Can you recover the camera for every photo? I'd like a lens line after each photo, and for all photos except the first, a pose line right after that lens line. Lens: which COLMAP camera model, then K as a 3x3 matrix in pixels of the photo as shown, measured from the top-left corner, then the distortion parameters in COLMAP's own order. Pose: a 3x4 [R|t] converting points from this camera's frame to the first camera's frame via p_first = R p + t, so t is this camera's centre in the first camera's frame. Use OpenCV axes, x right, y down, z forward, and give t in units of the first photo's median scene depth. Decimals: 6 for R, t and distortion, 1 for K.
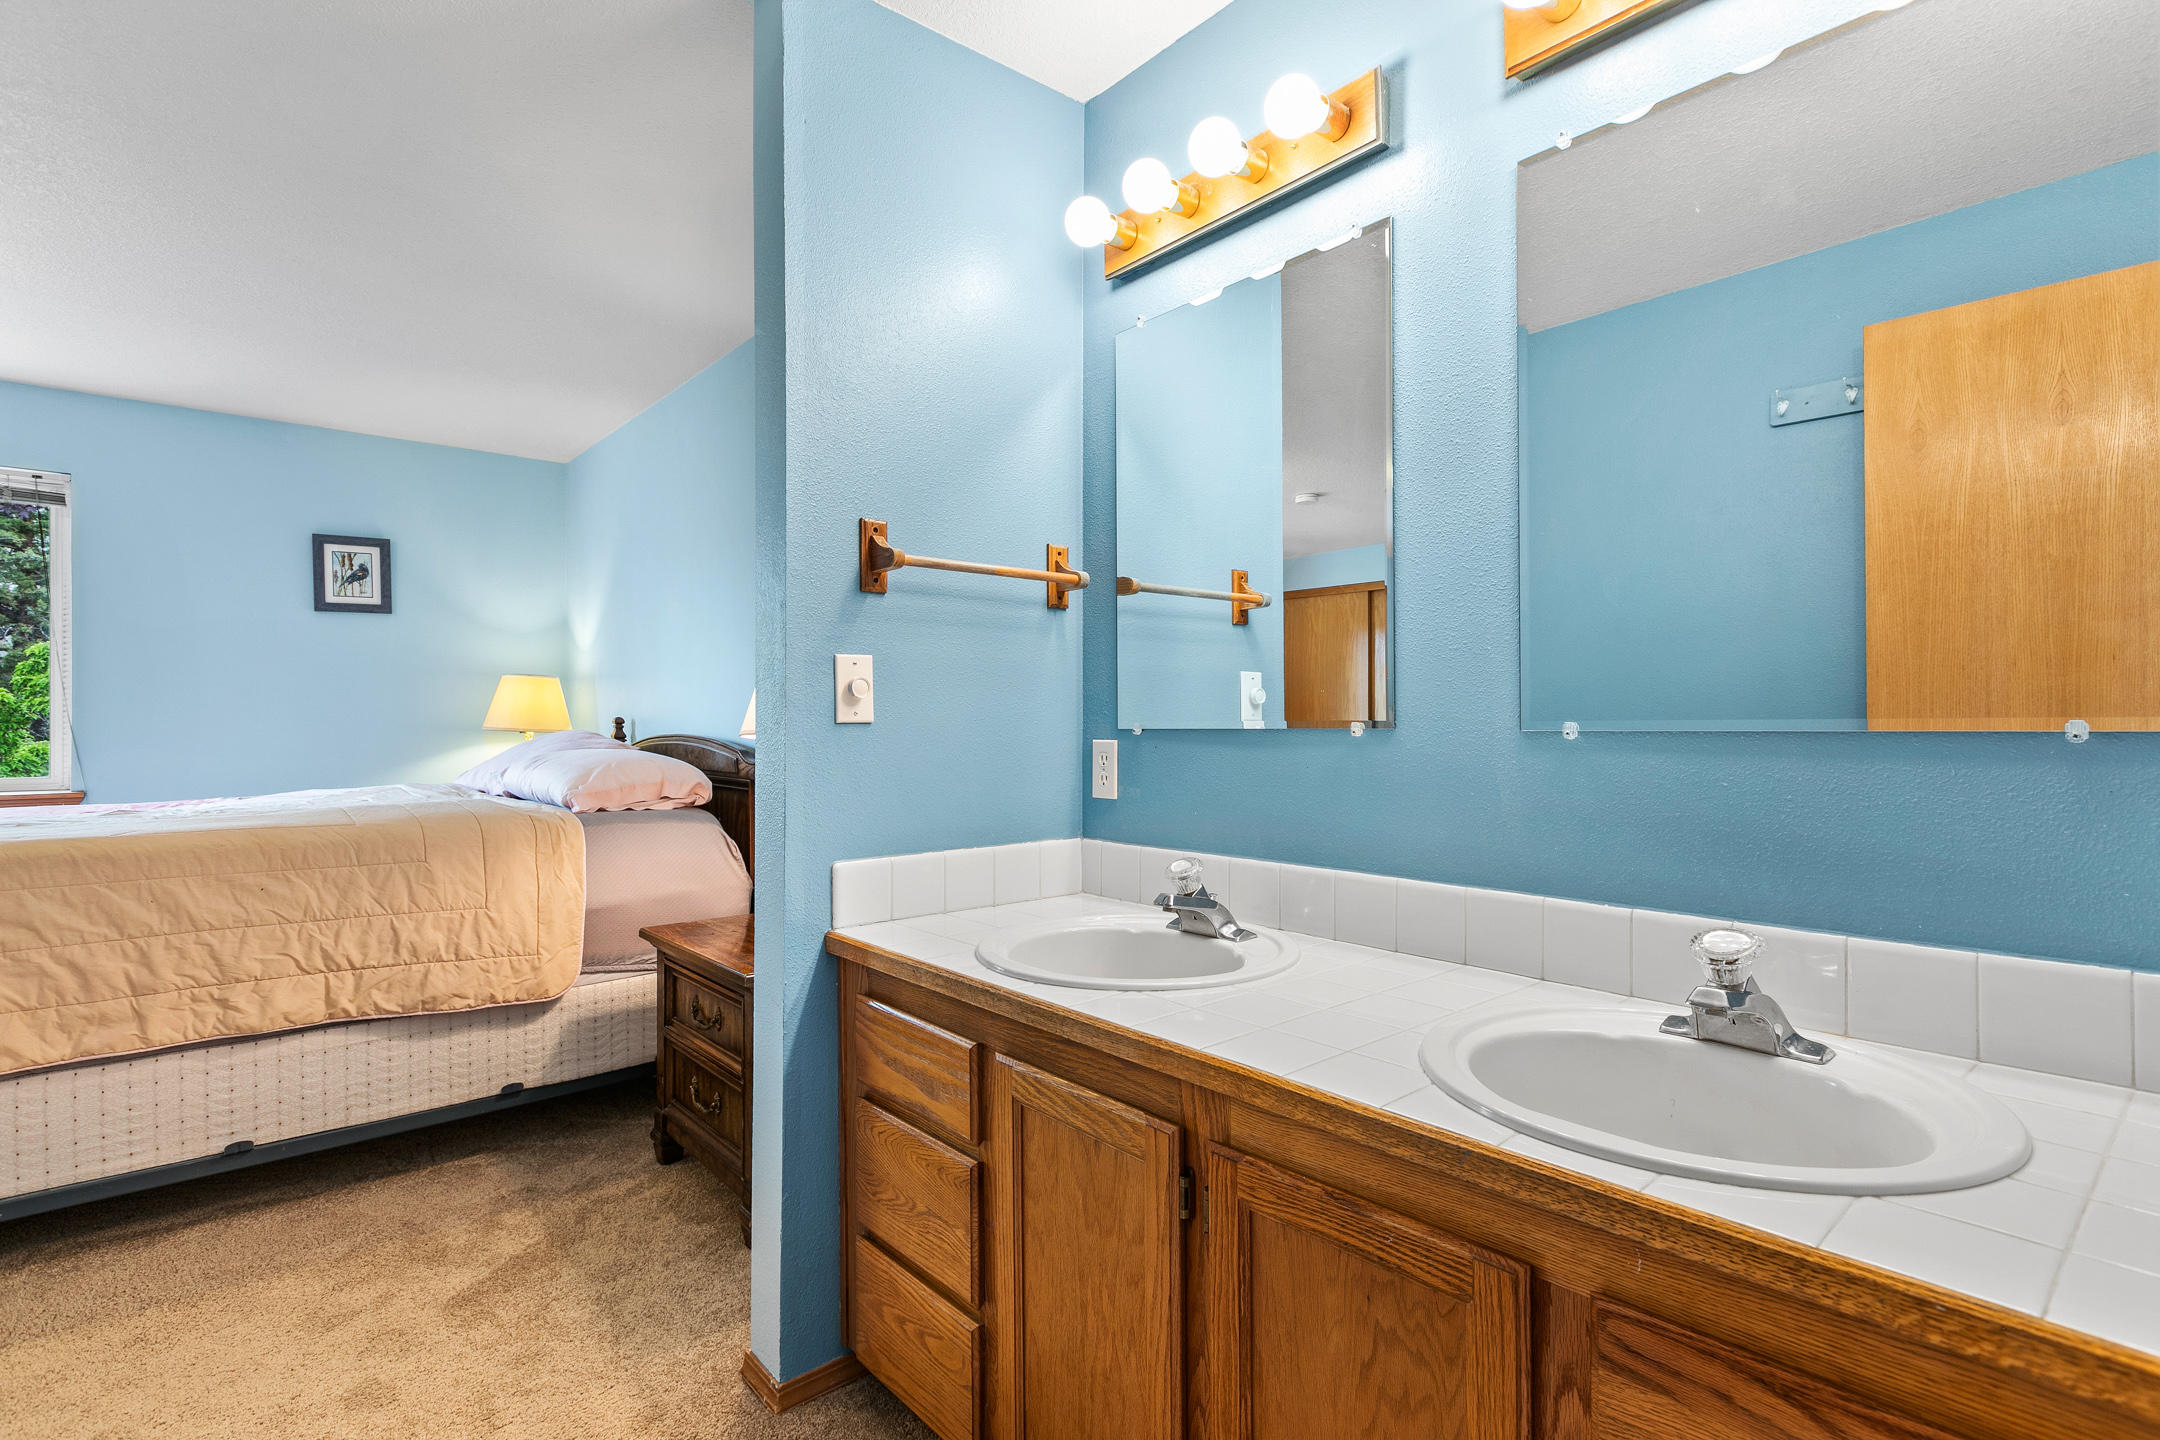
lens RADIAL K [[1040.9, 0, 1058.6], [0, 1040.9, 711.7], [0, 0, 1]] dist [0.004514, 0.000008]
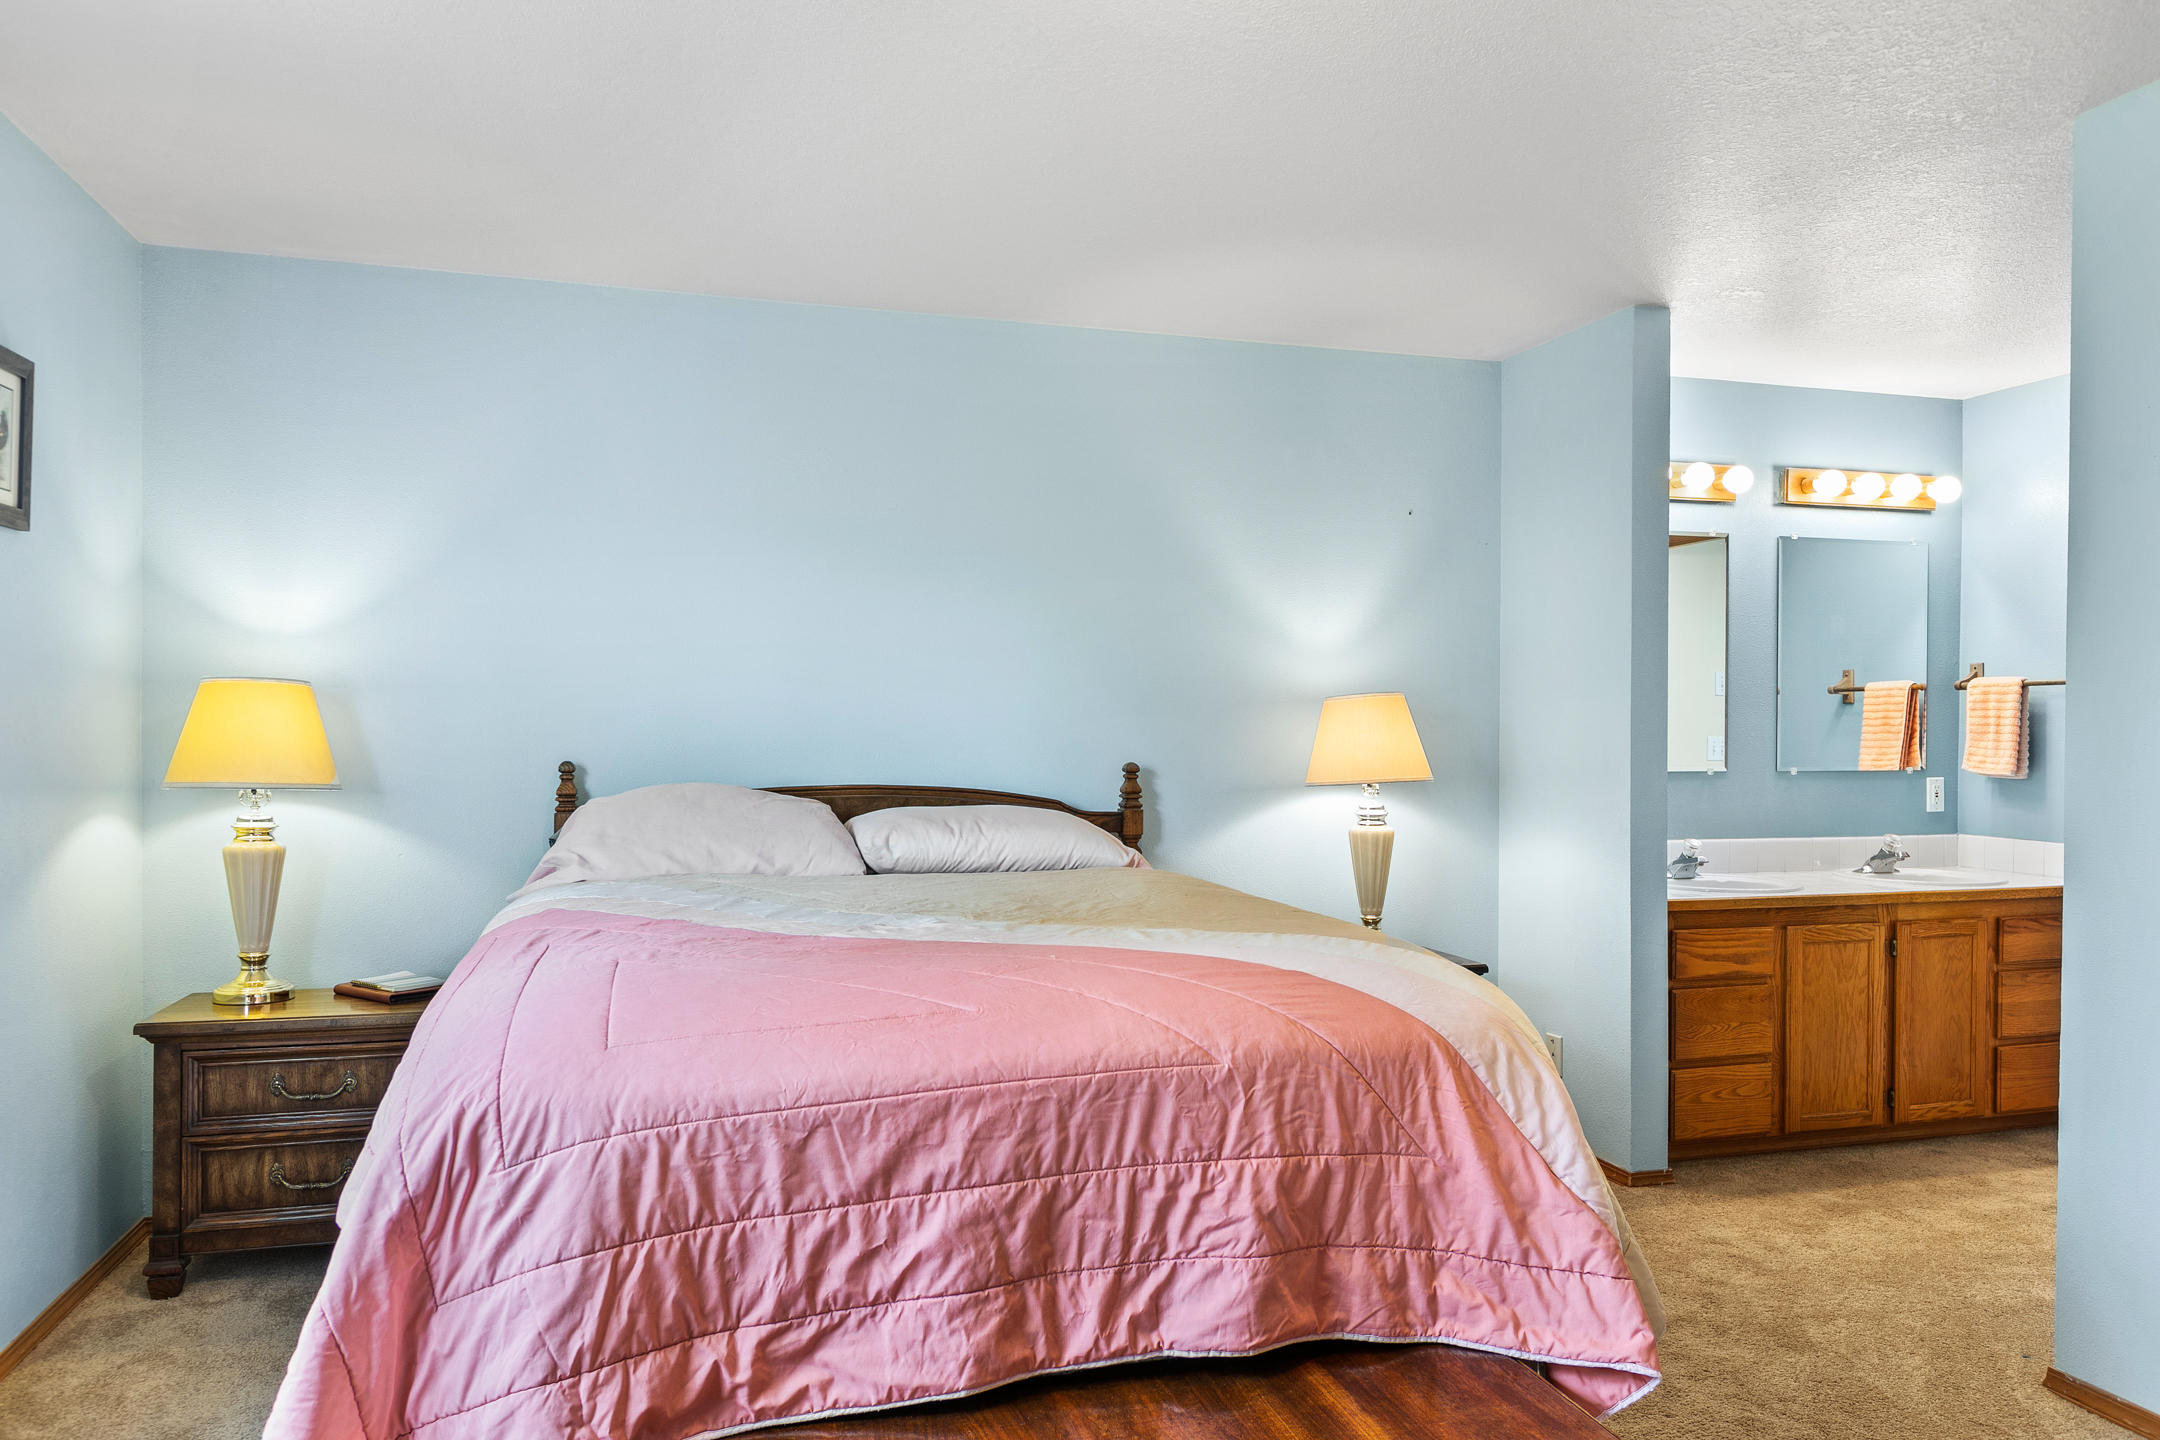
lens RADIAL K [[1483.1, 0, 1094.5], [0, 1483.1, 742.2], [0, 0, 1]] dist [0.003194, 0.006041]
pose [[0.398274, -0.000003, 0.917267, -1.970594], [-0.013454, 0.999892, 0.005845, -0.027841], [-0.917168, -0.014668, 0.398231, 0.634707]]
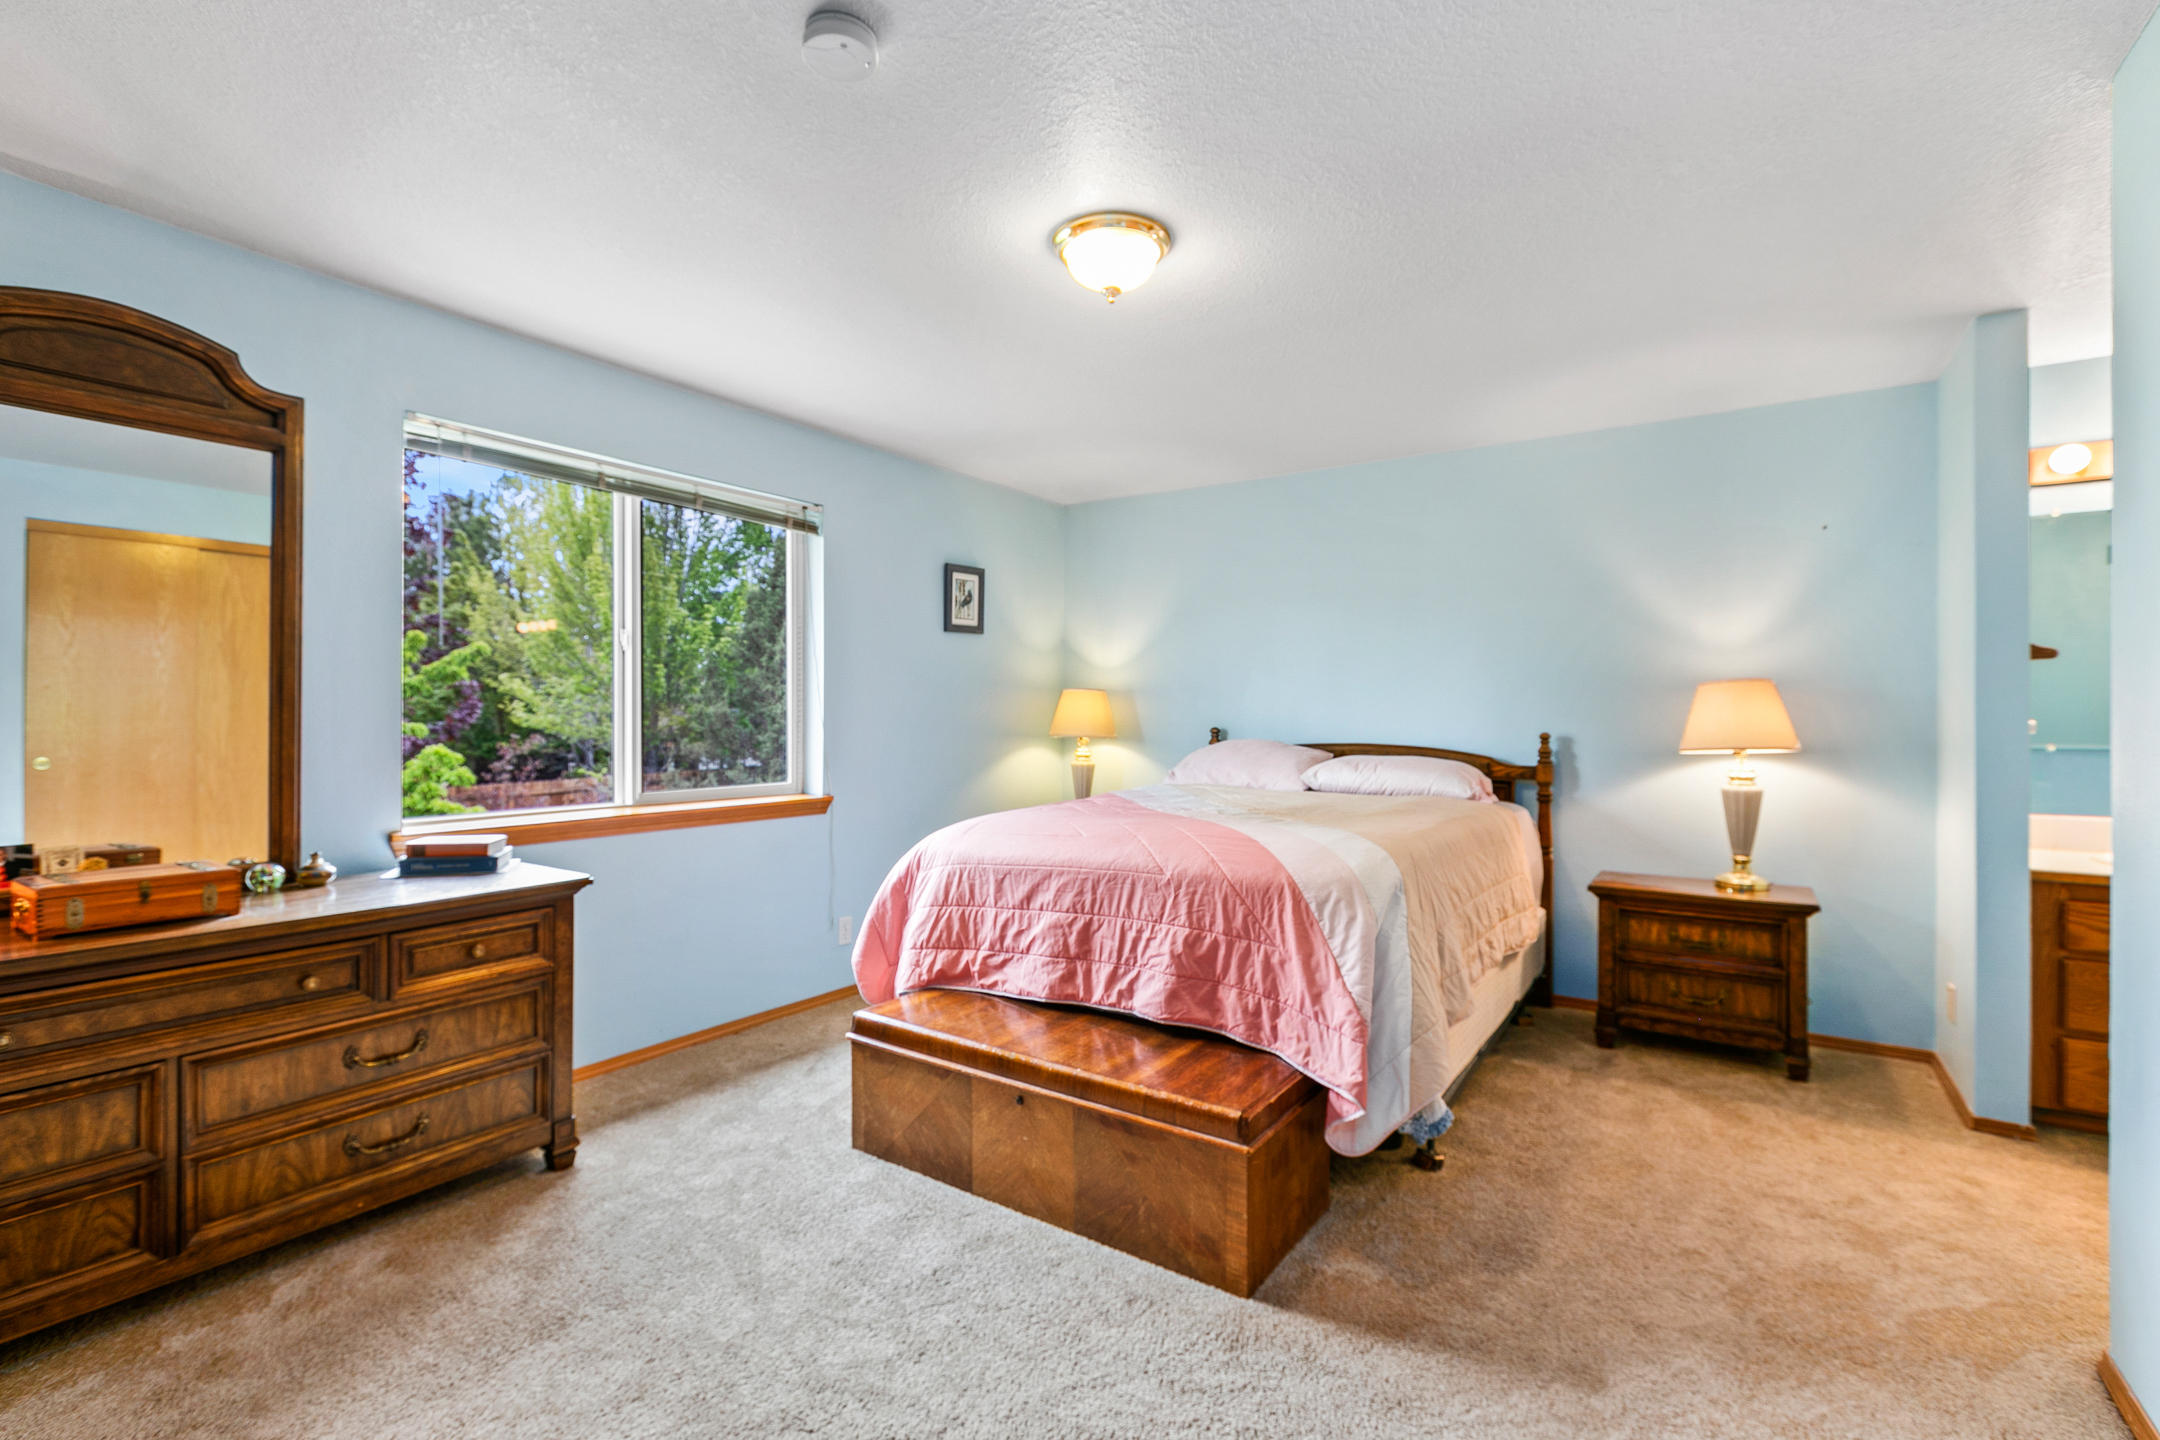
lens RADIAL K [[975.3, 0, 1079.3], [0, 975.3, 714.3], [0, 0, 1]] dist [0.002611, 0.000314]
pose [[0.961082, 0.008551, 0.276130, -1.579986], [-0.010589, 0.999927, 0.005889, -0.027503], [-0.276059, -0.008583, 0.961102, -0.094137]]
